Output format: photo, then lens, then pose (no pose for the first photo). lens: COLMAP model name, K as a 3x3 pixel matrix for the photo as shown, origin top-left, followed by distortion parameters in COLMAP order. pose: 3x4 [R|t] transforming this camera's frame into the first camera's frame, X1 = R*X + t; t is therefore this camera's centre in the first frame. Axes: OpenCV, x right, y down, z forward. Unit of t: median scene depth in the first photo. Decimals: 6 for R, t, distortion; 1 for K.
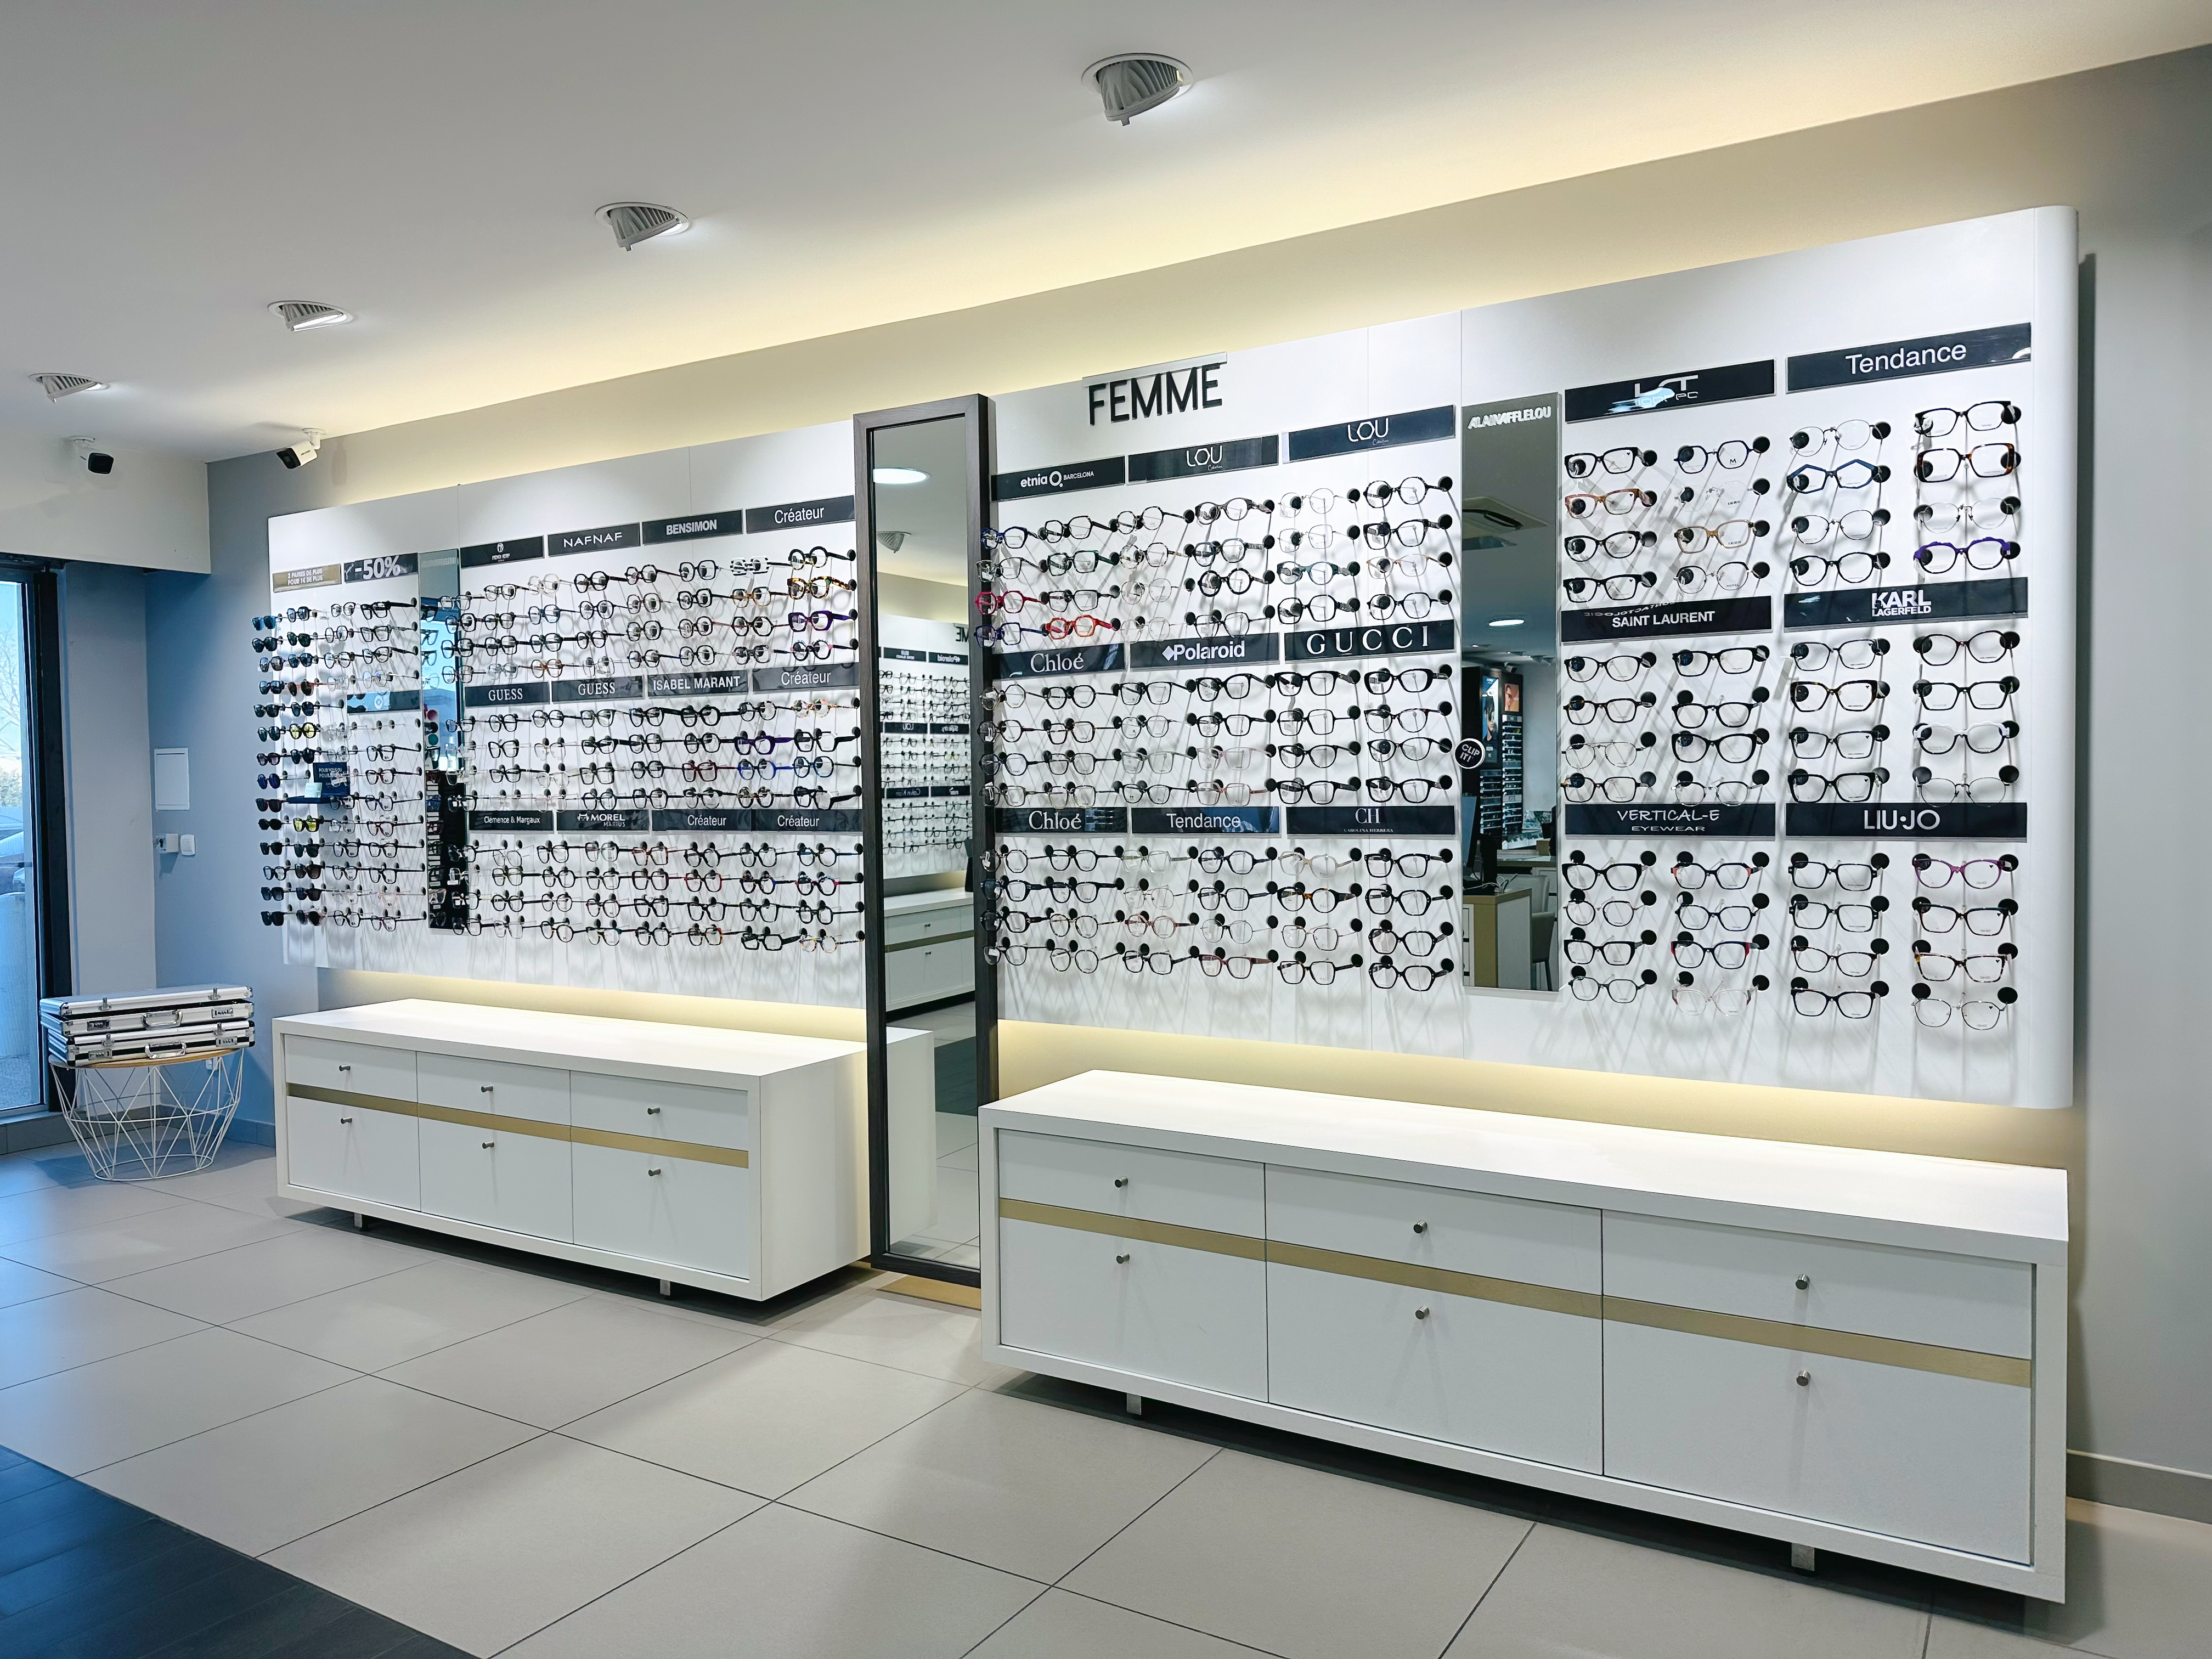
lens RADIAL K [[1534.0, 0, 1106.0], [0, 1534.0, 829.5], [0, 0, 1]] dist [0.199213, -0.392424]
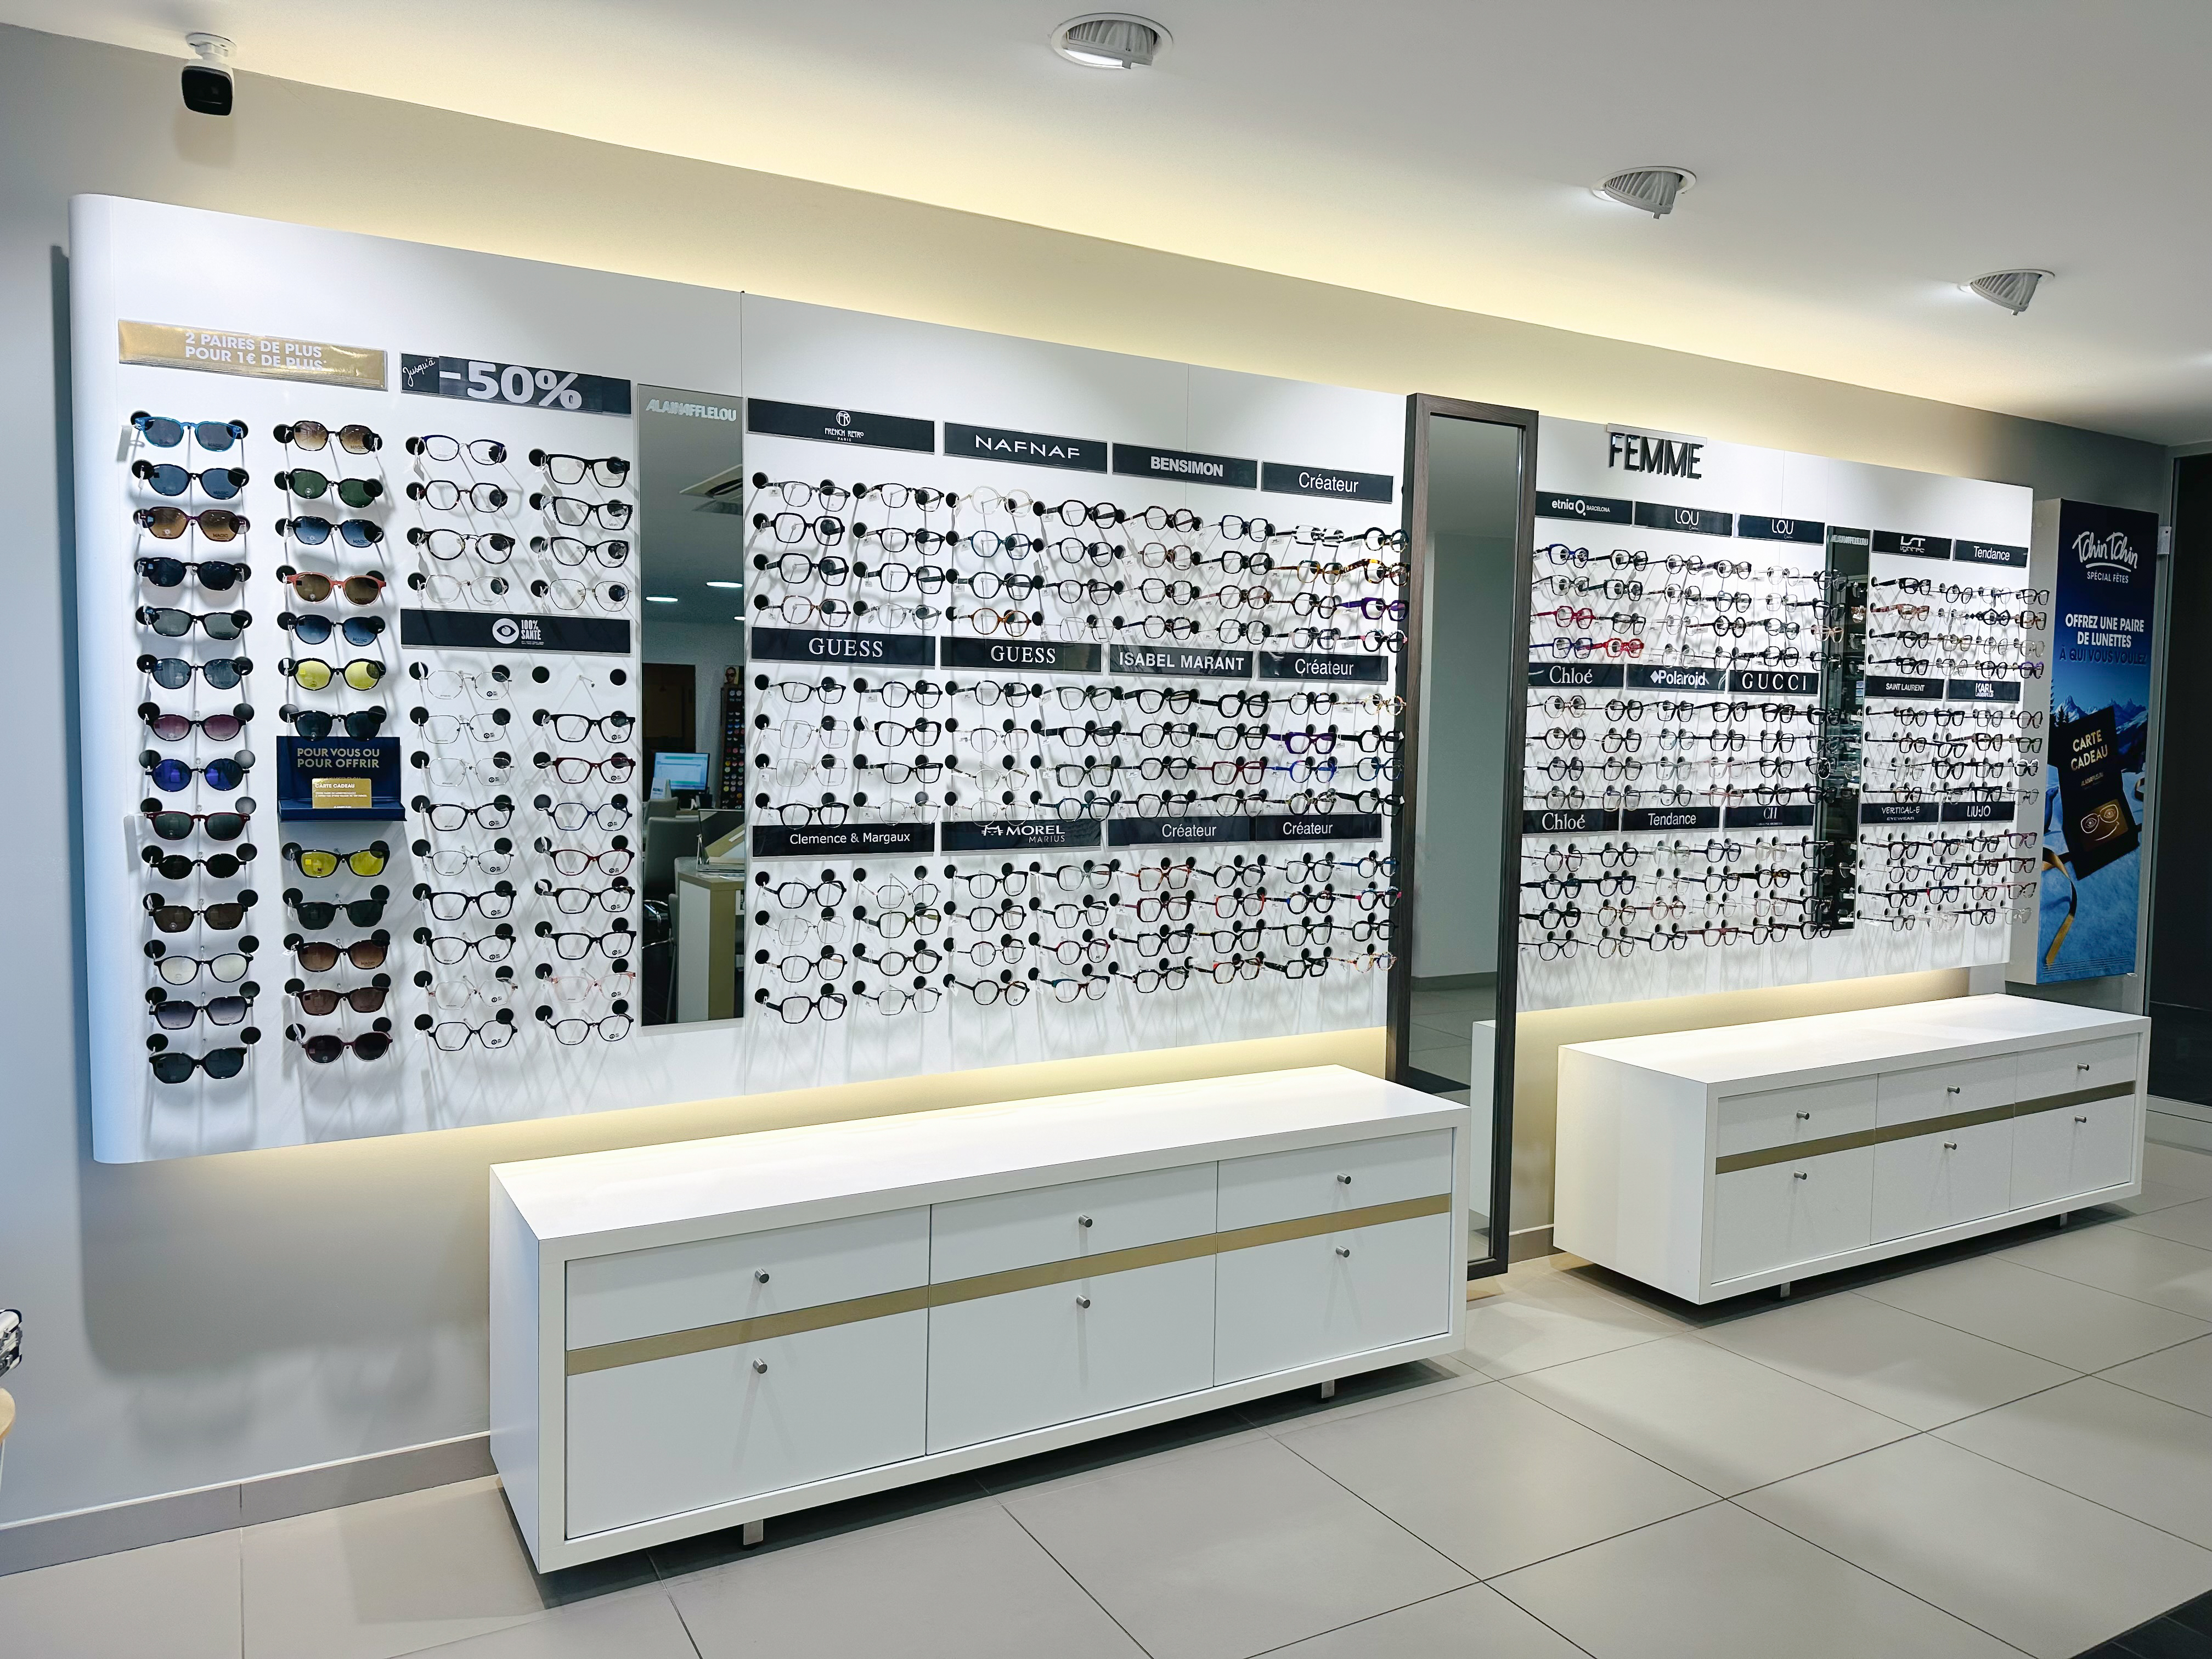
lens RADIAL K [[1541.8, 0, 1118.5], [0, 1541.8, 822.8], [0, 0, 1]] dist [0.158903, -0.285153]
pose [[0.476254, -0.030785, 0.878769, -1.233619], [0.005175, 0.999468, 0.032209, -0.045131], [-0.879293, -0.010792, 0.476159, 0.808275]]
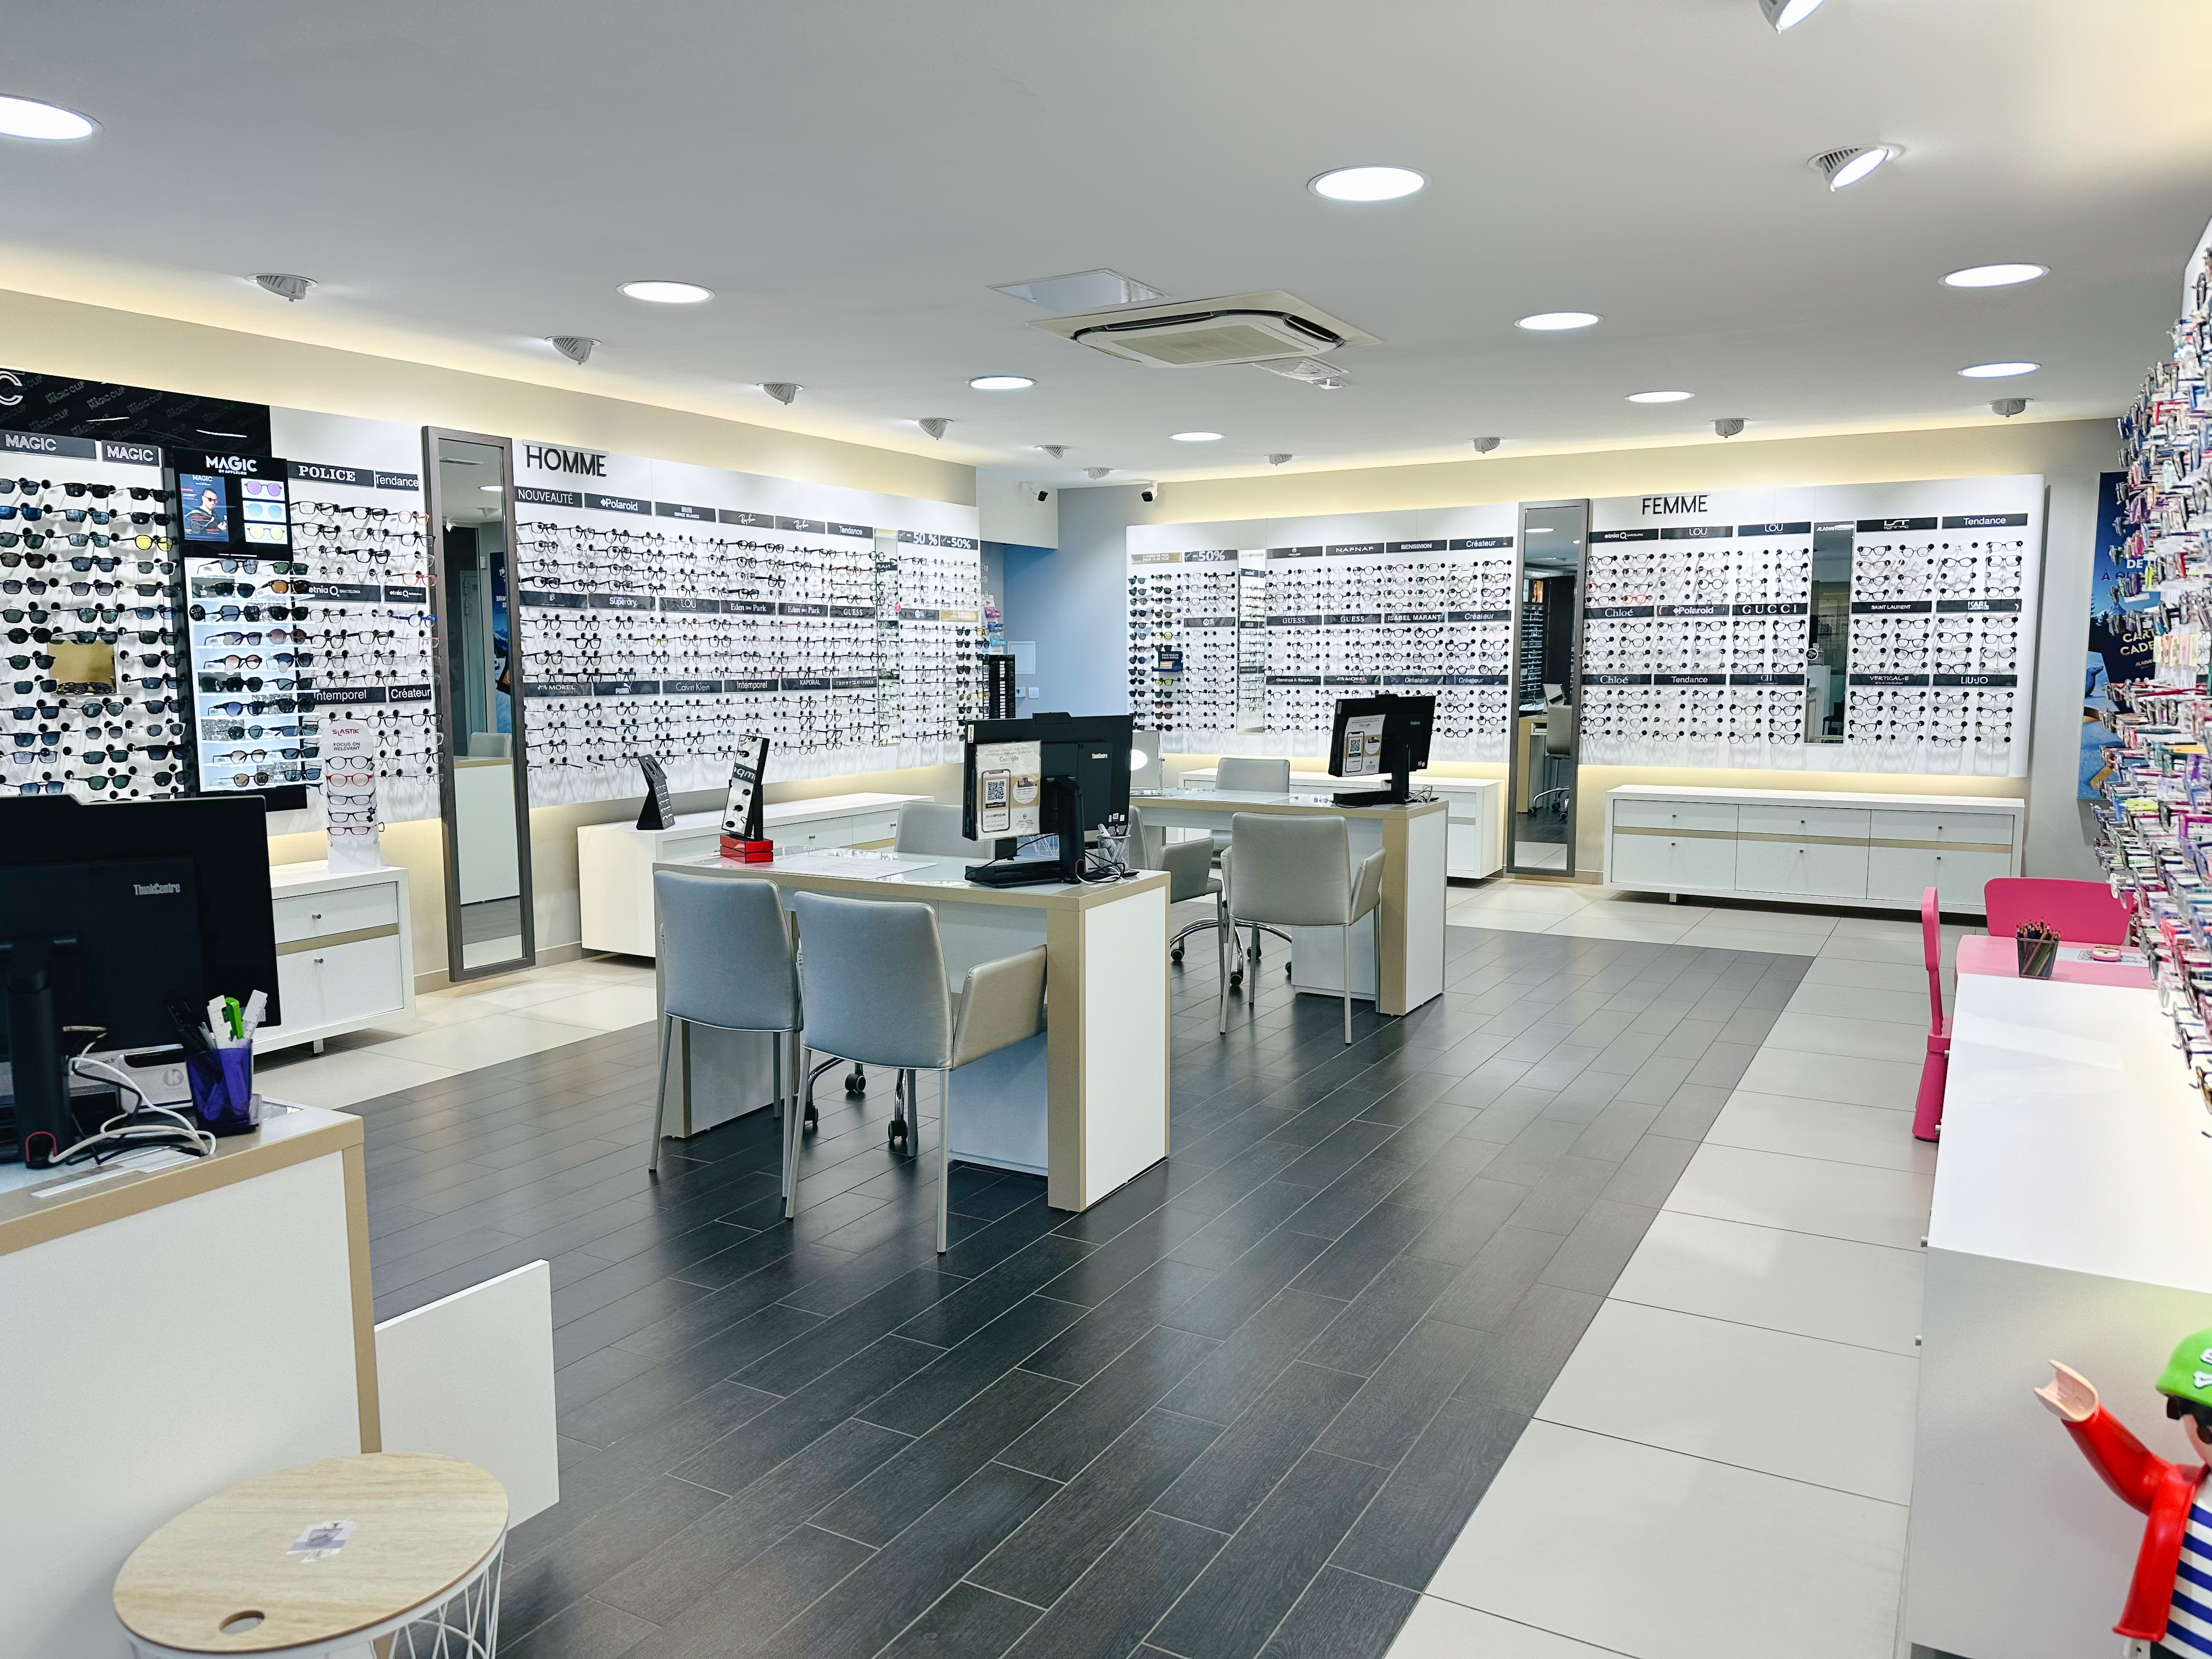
lens RADIAL K [[1541.8, 0, 1118.5], [0, 1541.8, 822.8], [0, 0, 1]] dist [0.158903, -0.285153]
pose [[0.999116, 0.006497, 0.041526, -0.966007], [-0.009650, 0.997047, 0.076190, 0.040581], [-0.040908, -0.076523, 0.996228, -1.502935]]
